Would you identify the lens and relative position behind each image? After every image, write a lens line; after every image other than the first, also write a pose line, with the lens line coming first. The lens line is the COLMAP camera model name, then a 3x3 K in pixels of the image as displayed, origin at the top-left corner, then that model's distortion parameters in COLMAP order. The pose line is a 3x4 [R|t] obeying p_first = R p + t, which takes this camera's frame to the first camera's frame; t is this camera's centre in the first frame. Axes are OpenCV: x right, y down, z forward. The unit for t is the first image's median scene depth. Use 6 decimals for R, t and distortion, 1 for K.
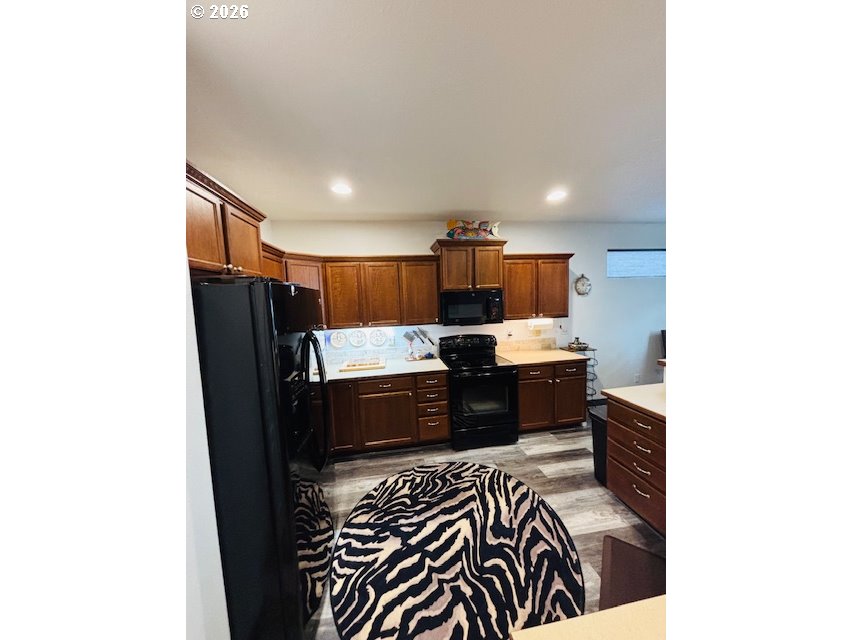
lens RADIAL K [[254.5, 0, 424.2], [0, 254.5, 325.2], [0, 0, 1]] dist [0.006025, 0.000504]
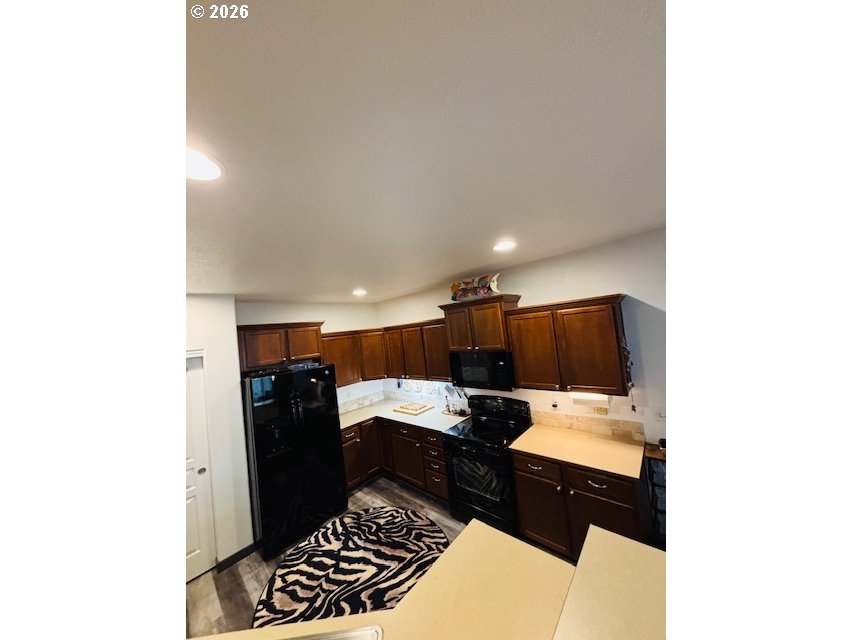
lens RADIAL K [[254.5, 0, 427.9], [0, 254.5, 326.4], [0, 0, 1]] dist [0.006025, 0.000504]
pose [[0.623277, -0.044654, -0.780725, 1.120400], [0.009192, 0.998718, -0.049784, -0.255757], [0.781947, 0.023853, 0.622888, 0.371528]]
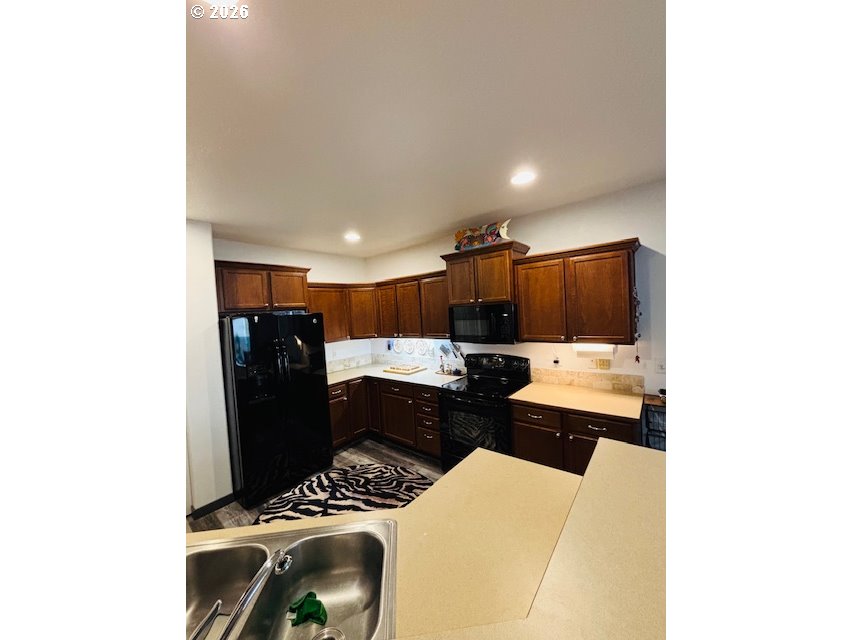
lens RADIAL K [[276.1, 0, 427.8], [0, 276.1, 325.3], [0, 0, 1]] dist [0.000482, -0.000059]
pose [[0.666366, 0.036466, -0.744733, 1.078906], [-0.041828, 0.999059, 0.011492, -0.094938], [0.744451, 0.023493, 0.667264, 0.314923]]
